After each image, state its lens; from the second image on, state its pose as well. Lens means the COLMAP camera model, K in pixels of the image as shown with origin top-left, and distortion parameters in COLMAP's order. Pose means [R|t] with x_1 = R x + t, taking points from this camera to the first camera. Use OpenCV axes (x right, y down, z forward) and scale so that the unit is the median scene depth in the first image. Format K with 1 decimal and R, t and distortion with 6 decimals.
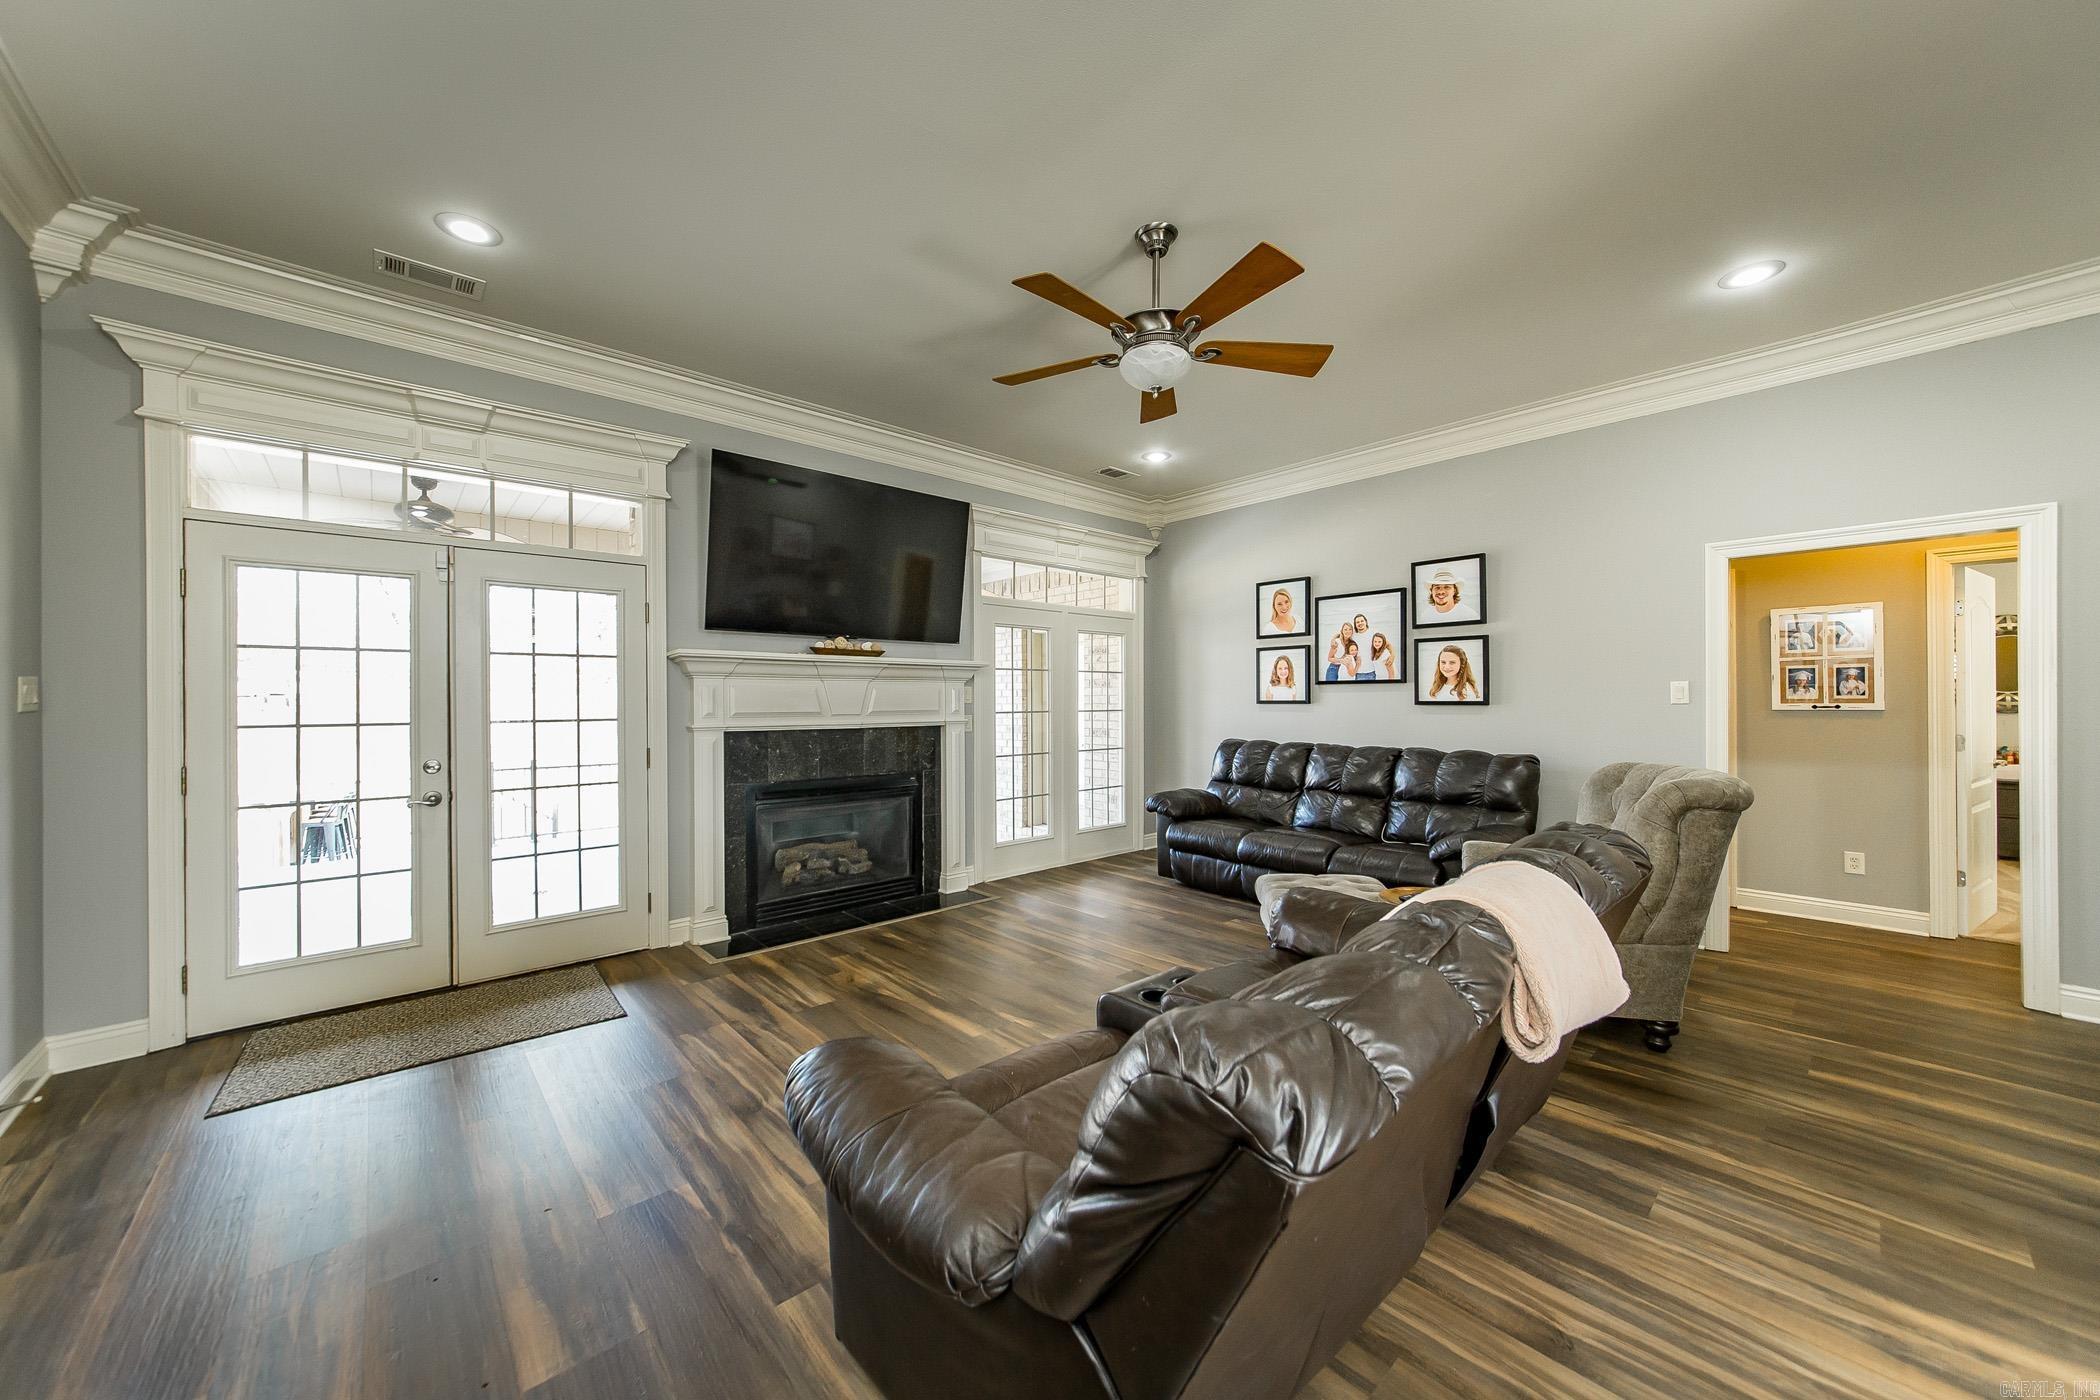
lens RADIAL K [[746.5, 0, 1013.8], [0, 746.5, 699.9], [0, 0, 1]] dist [-0.010052, 0.000711]
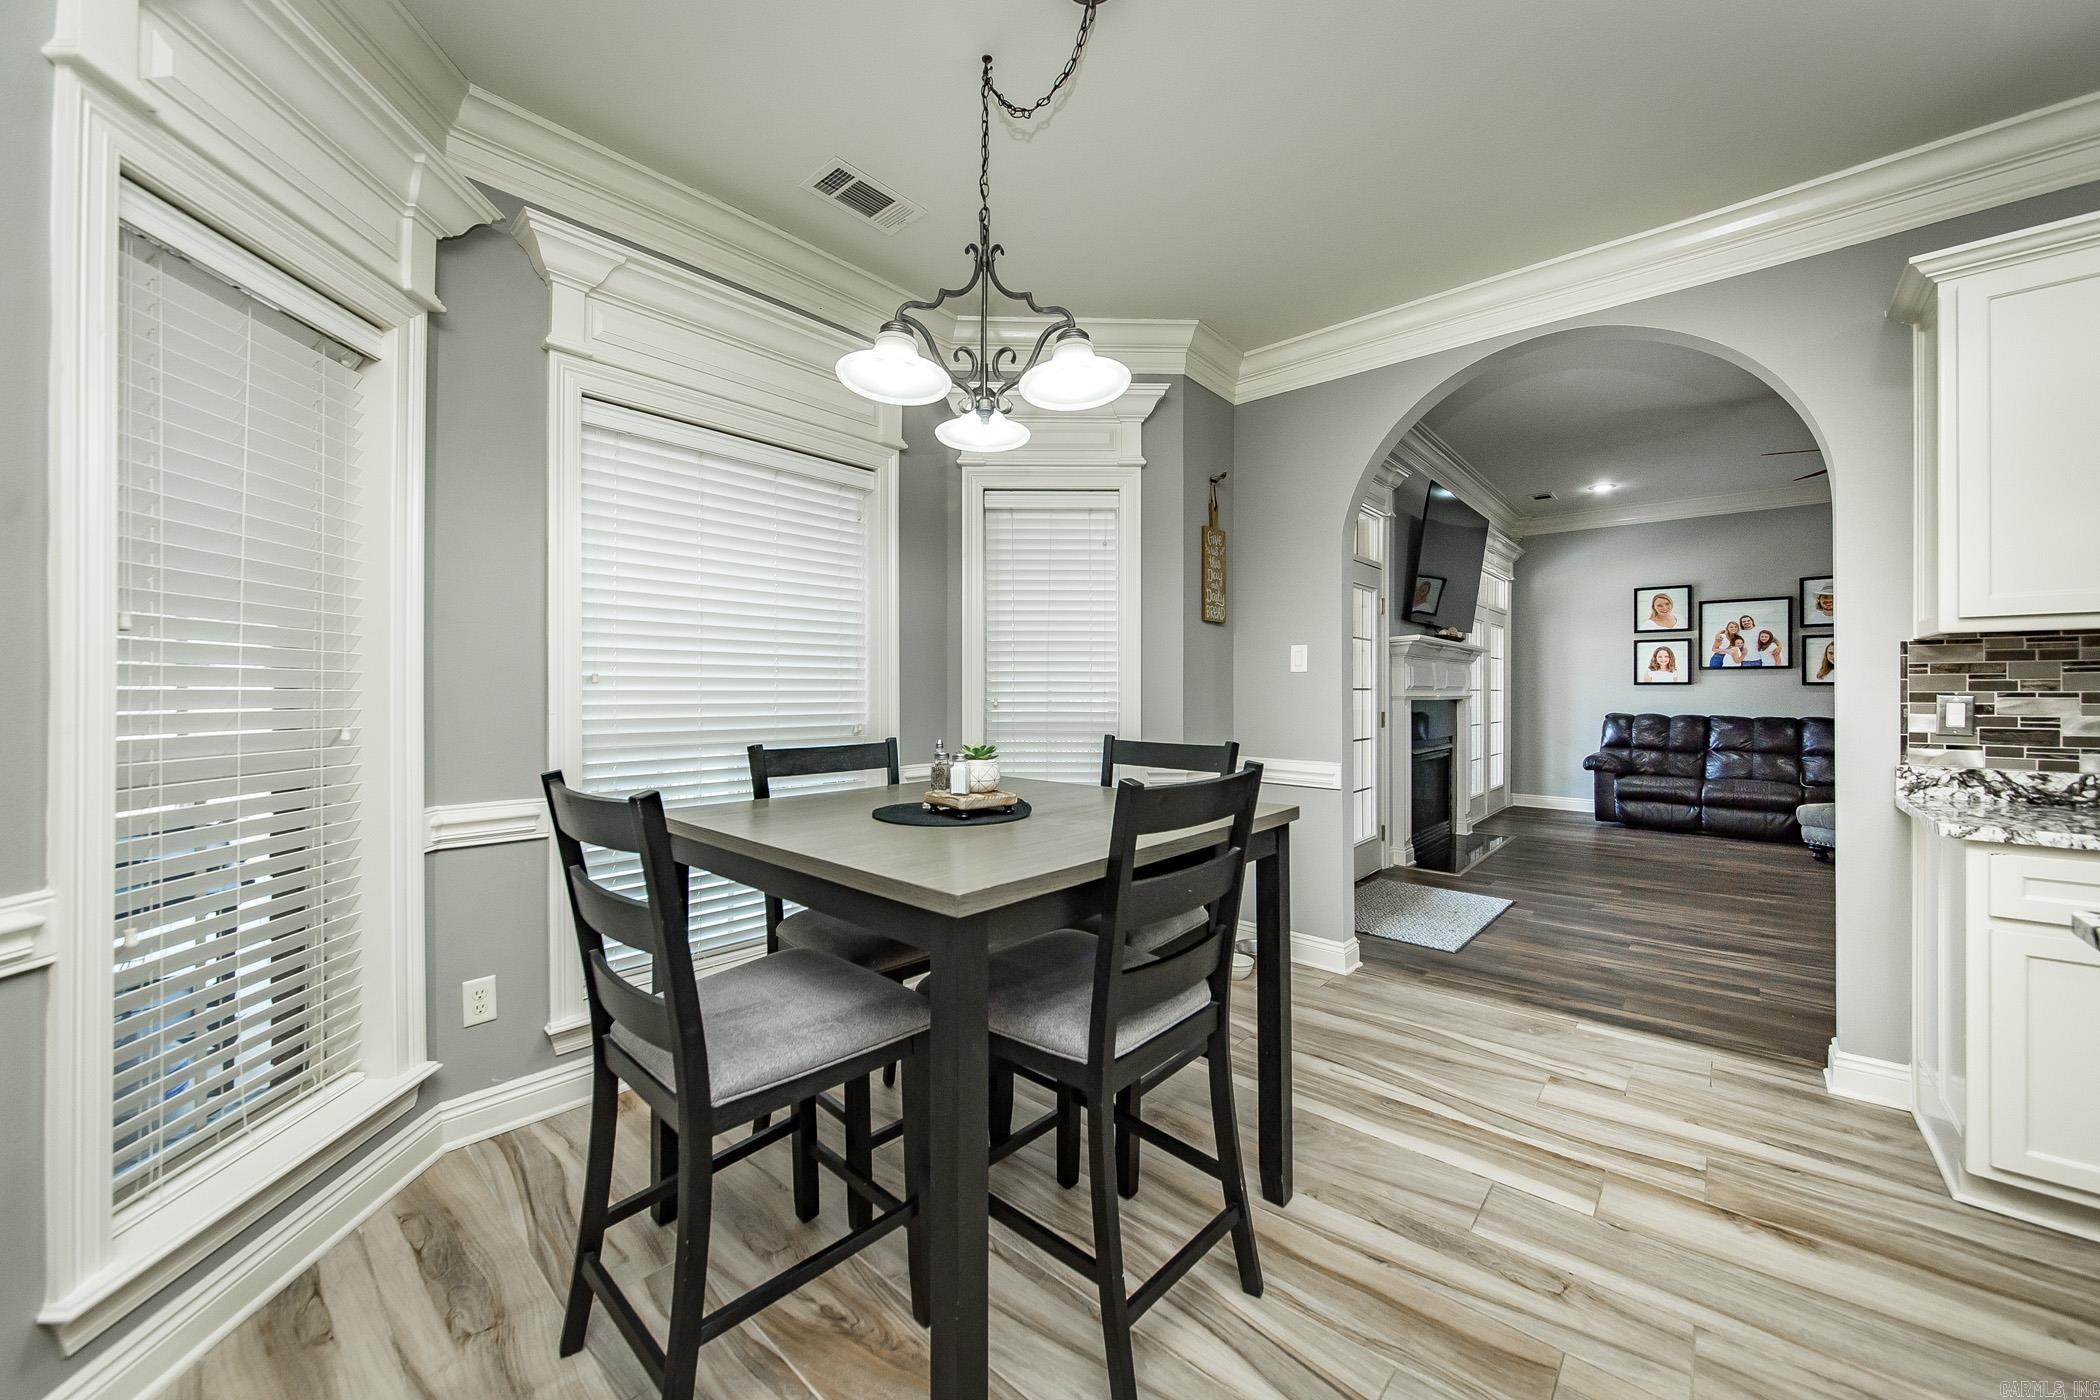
lens RADIAL K [[746.5, 0, 1035.8], [0, 746.5, 686.4], [0, 0, 1]] dist [-0.010052, 0.000711]
pose [[0.992514, 0.007590, 0.121896, -0.991902], [-0.007118, 0.999965, -0.004310, 0.024535], [-0.121924, 0.003410, 0.992534, -0.137196]]
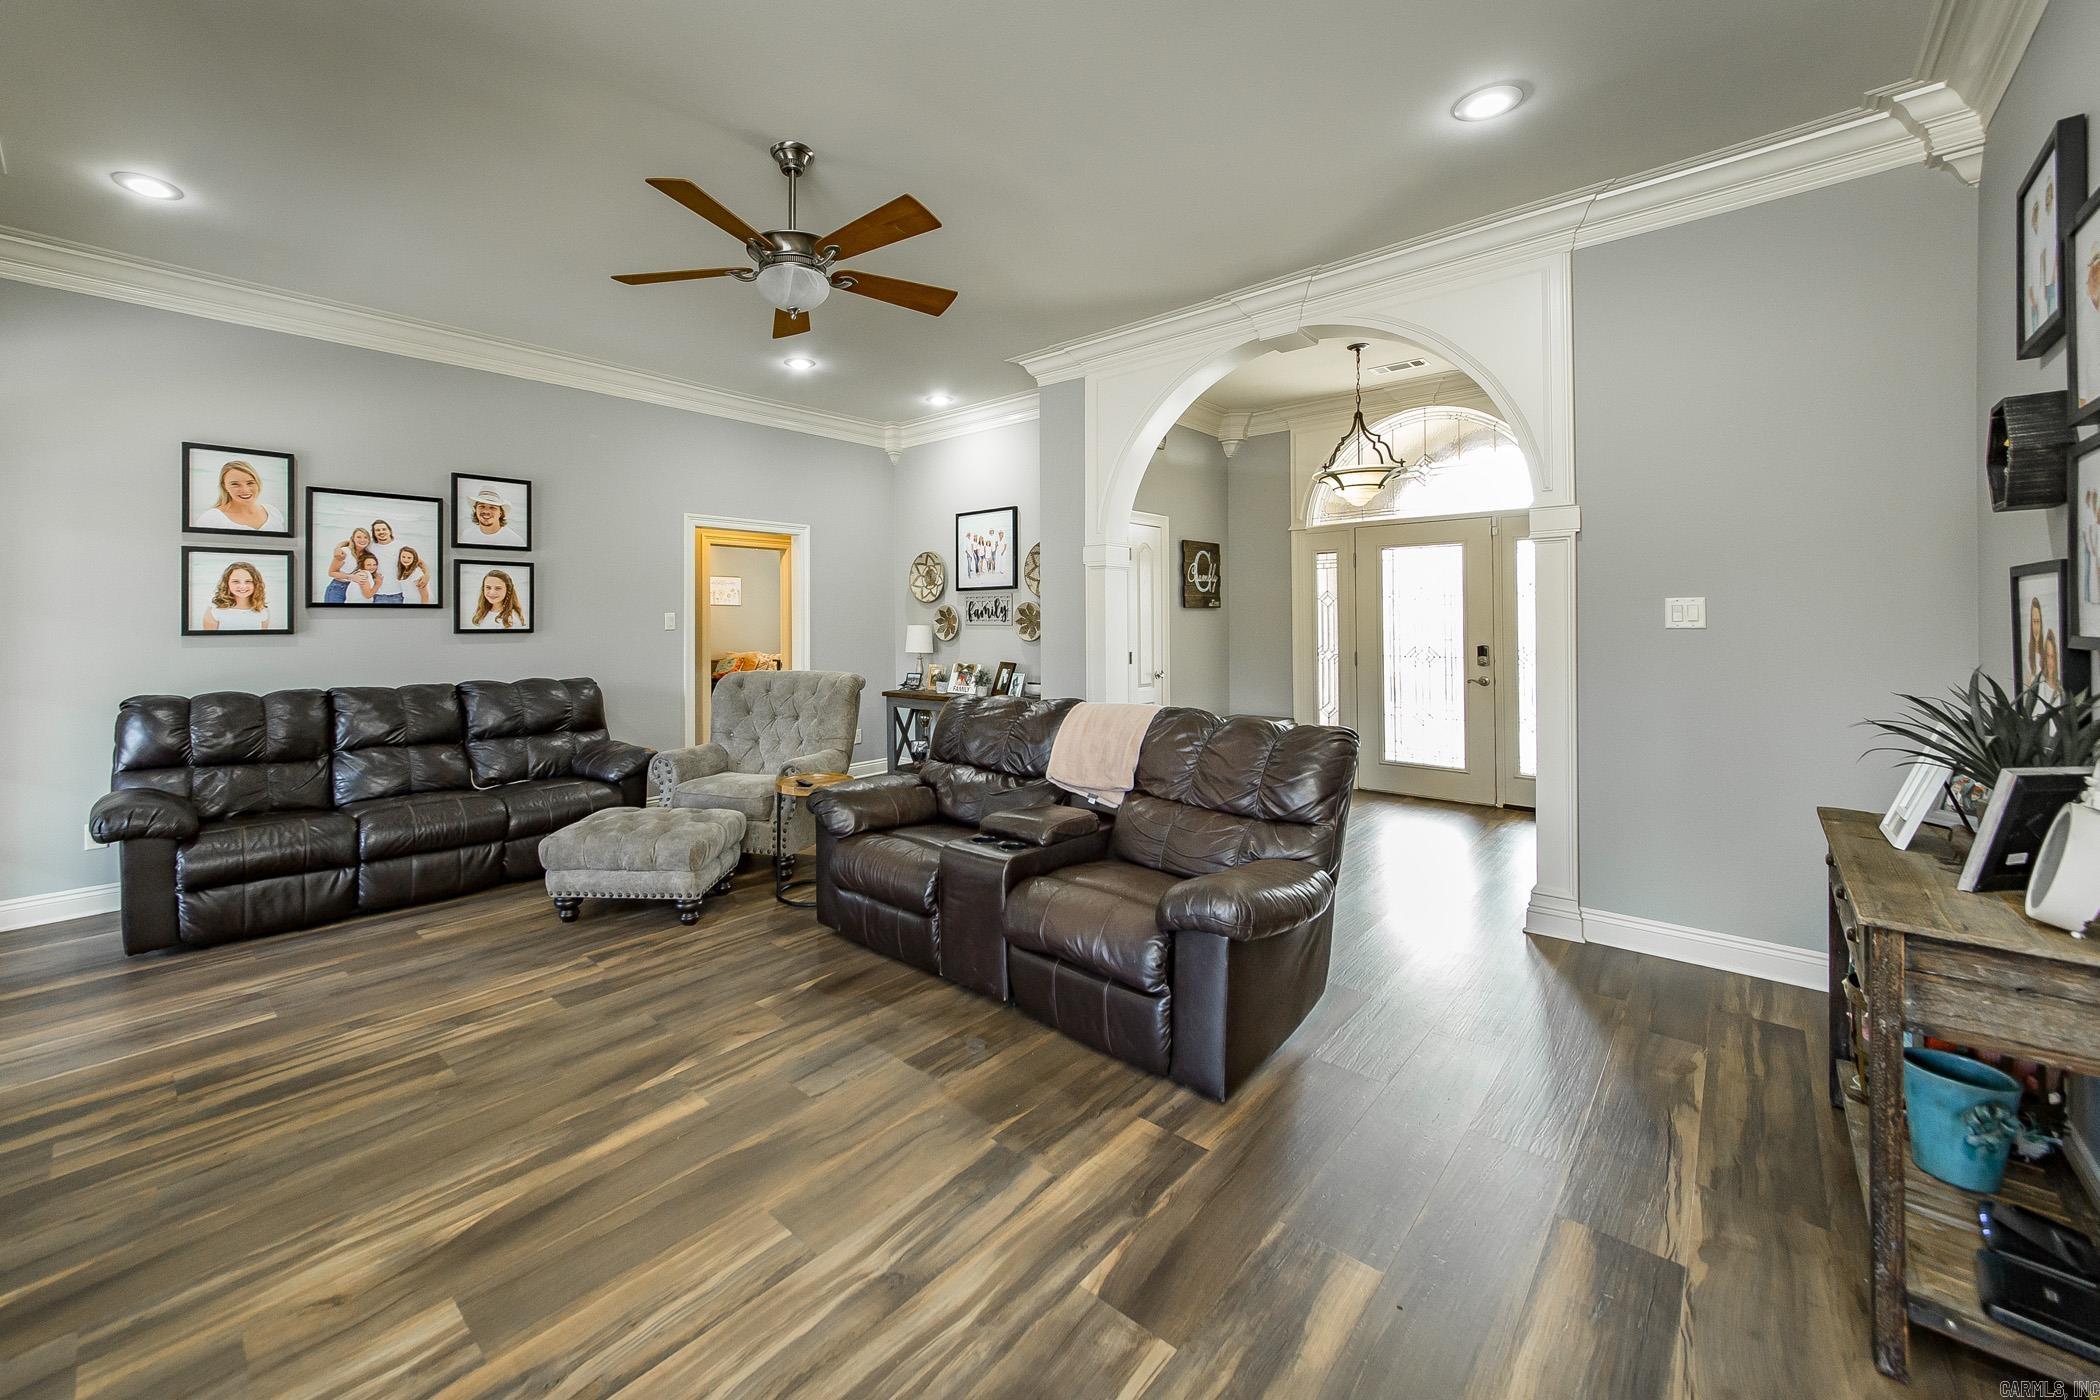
lens RADIAL K [[836.4, 0, 981.5], [0, 836.4, 619.2], [0, 0, 1]] dist [-0.003118, 0.000839]
pose [[-0.107145, 0.005902, 0.994226, -0.527673], [0.002485, 0.999981, -0.005668, -0.003366], [-0.994240, 0.001863, -0.107158, 0.495867]]
